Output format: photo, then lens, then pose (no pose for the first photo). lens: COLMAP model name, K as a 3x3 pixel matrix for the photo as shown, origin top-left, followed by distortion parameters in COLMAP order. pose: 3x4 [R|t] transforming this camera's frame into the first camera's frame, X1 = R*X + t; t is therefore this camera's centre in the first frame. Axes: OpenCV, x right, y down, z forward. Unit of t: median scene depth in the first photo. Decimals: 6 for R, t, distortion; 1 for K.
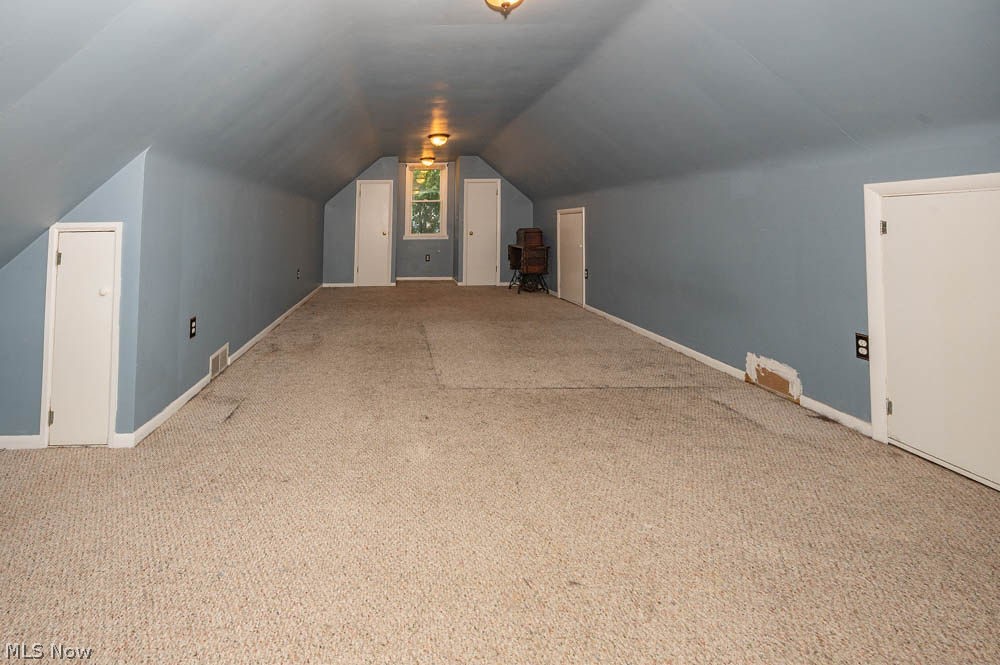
lens RADIAL K [[409.3, 0, 484.5], [0, 409.3, 314.4], [0, 0, 1]] dist [-0.002709, -0.000272]
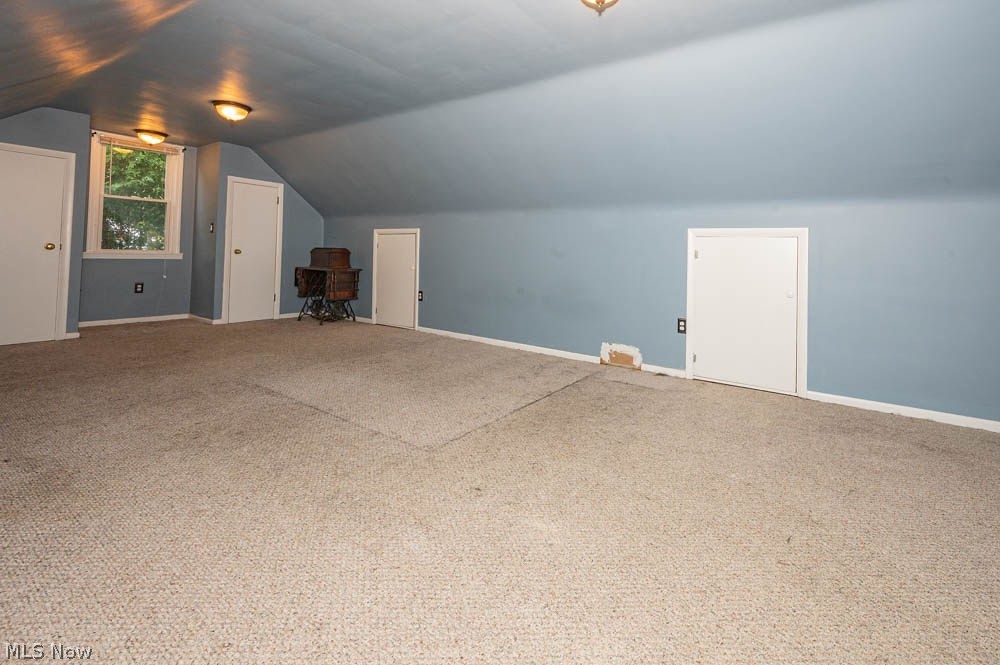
lens RADIAL K [[370.9, 0, 499.8], [0, 370.9, 330.0], [0, 0, 1]] dist [-0.002091, -0.000237]
pose [[0.632217, -0.126017, 0.764475, -0.310845], [0.132844, 0.989704, 0.053283, -0.036684], [-0.763318, 0.067869, 0.642448, 0.260919]]
